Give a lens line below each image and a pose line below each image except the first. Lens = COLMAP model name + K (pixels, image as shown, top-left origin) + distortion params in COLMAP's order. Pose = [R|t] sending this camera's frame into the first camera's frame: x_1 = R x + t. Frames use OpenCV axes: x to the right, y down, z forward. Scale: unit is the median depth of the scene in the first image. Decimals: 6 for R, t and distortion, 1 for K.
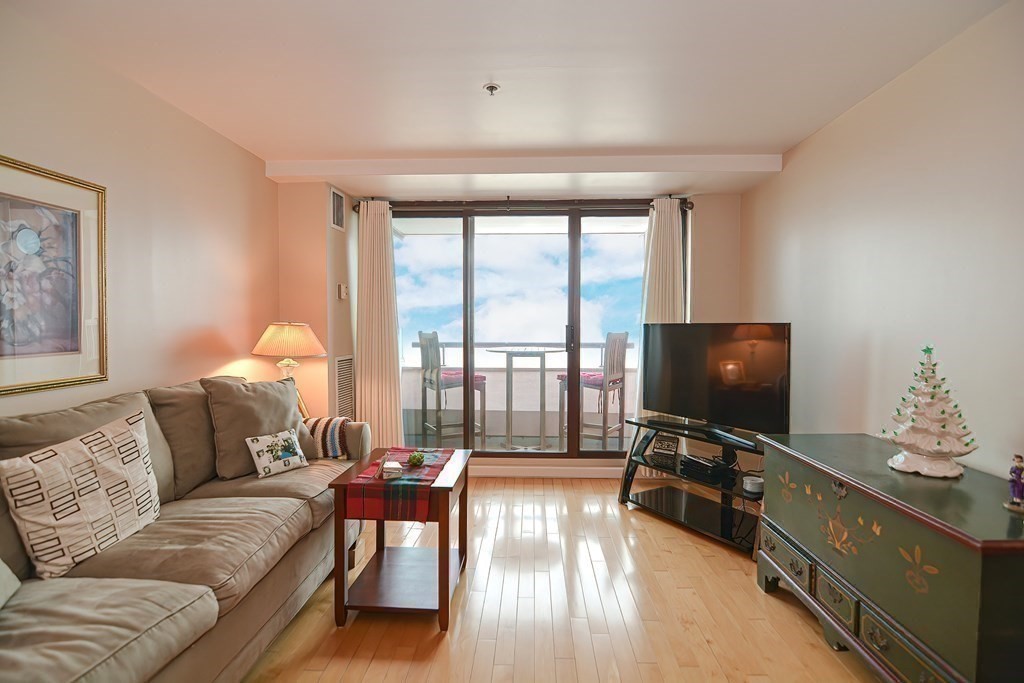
lens RADIAL K [[497.6, 0, 510.9], [0, 497.6, 338.4], [0, 0, 1]] dist [-0.004425, -0.001720]
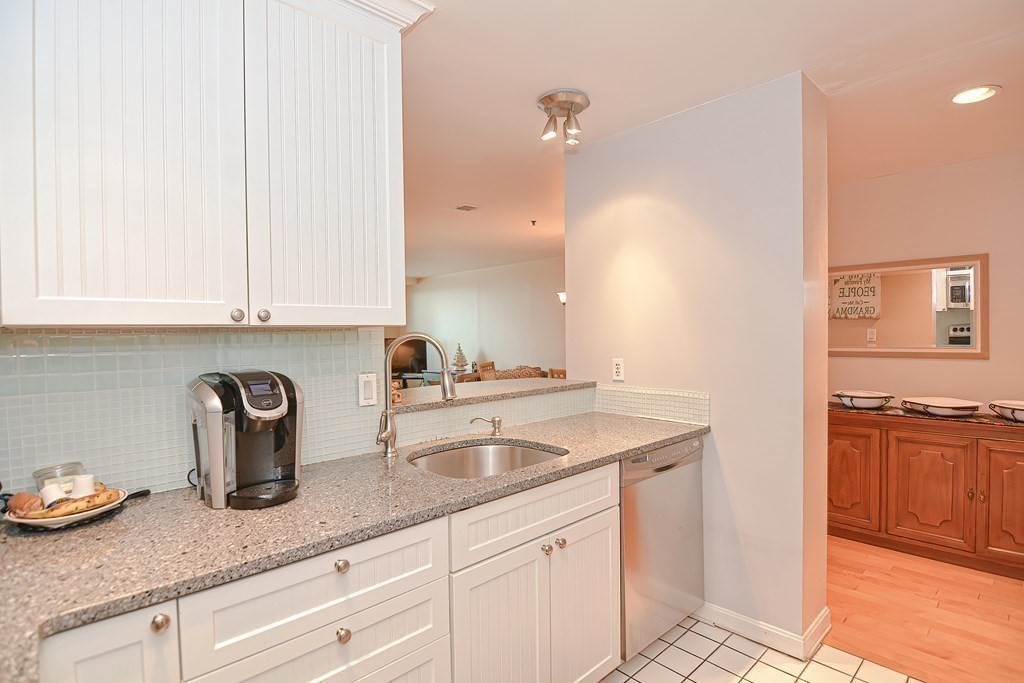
lens RADIAL K [[509.9, 0, 516.5], [0, 509.9, 342.0], [0, 0, 1]] dist [-0.000967, -0.001024]
pose [[0.690110, -0.025353, 0.723260, -1.025346], [0.037837, 0.999283, -0.001075, 0.015595], [-0.722714, 0.028108, 0.690575, -1.230074]]
